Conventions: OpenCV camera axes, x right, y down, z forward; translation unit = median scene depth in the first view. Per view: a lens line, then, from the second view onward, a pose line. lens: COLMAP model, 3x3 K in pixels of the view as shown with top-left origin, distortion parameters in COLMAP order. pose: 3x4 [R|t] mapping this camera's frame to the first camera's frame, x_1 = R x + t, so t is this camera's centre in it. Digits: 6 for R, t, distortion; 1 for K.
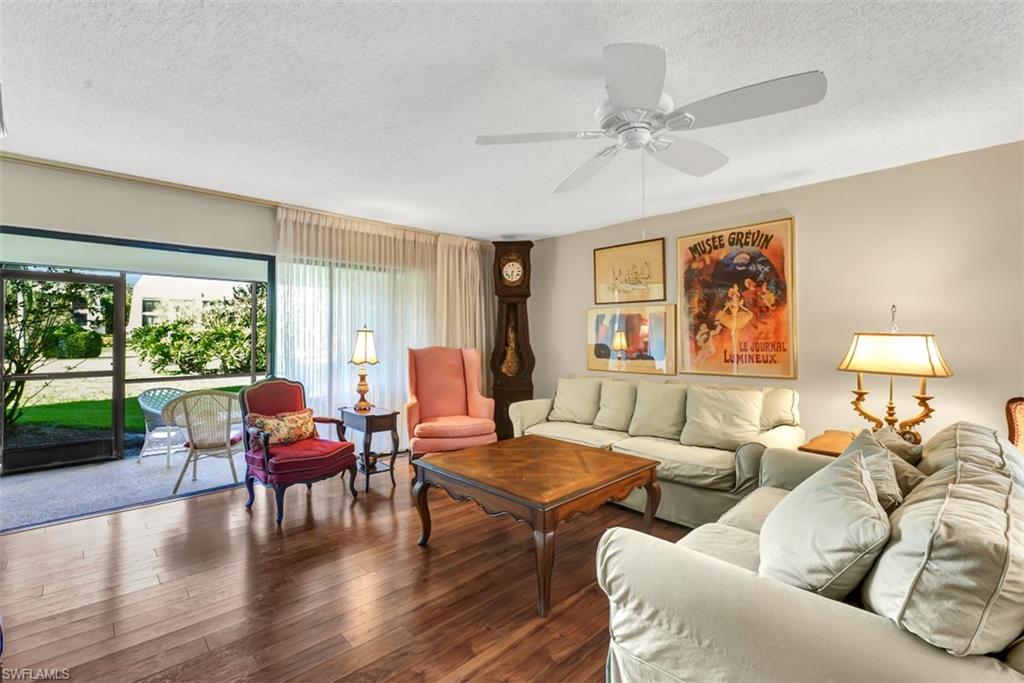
lens RADIAL K [[458.7, 0, 512.2], [0, 458.7, 331.1], [0, 0, 1]] dist [0.000774, 0.000149]
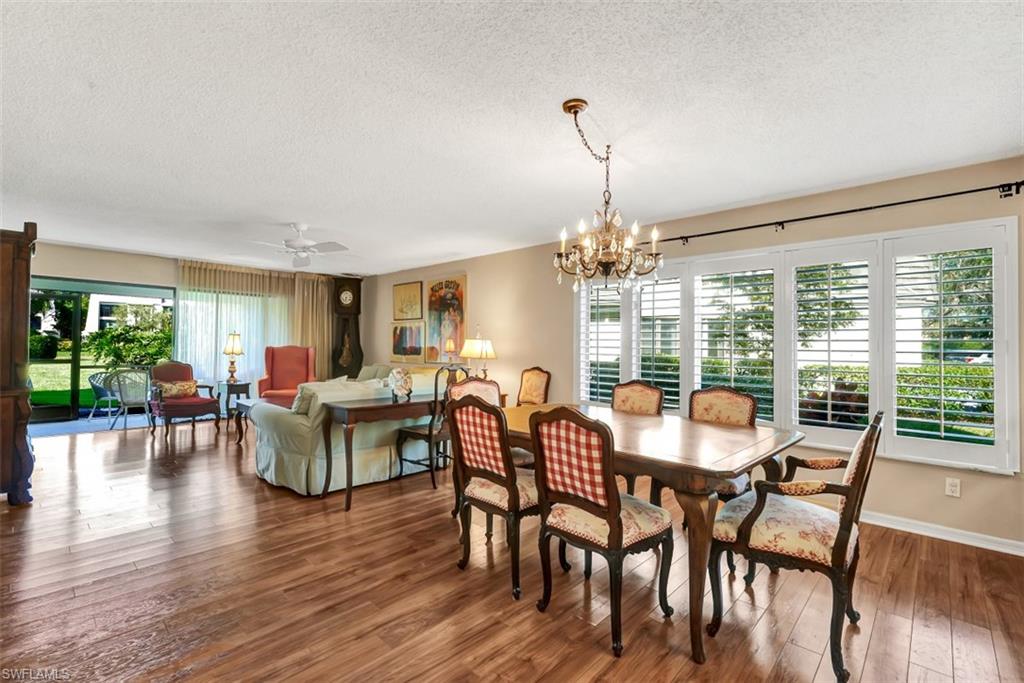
lens RADIAL K [[459.5, 0, 512.0], [0, 459.5, 341.5], [0, 0, 1]] dist [-0.001042, -0.000158]
pose [[0.998488, 0.015278, 0.052798, 0.606102], [-0.015200, 0.999883, -0.001885, 0.014182], [-0.052821, 0.001079, 0.998603, -0.713469]]
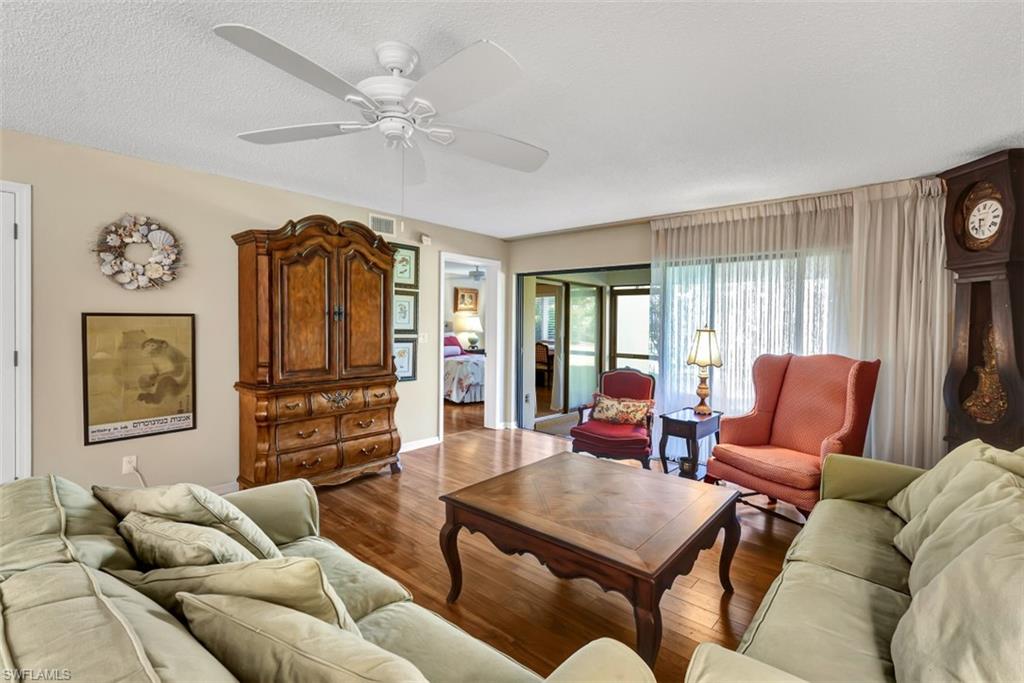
lens RADIAL K [[455.8, 0, 511.9], [0, 455.8, 329.4], [0, 0, 1]] dist [-0.000692, 0.000305]
pose [[0.093667, 0.014745, -0.995494, 0.588952], [-0.012577, 0.999828, 0.013626, -0.010049], [0.995524, 0.011244, 0.093836, 0.550067]]
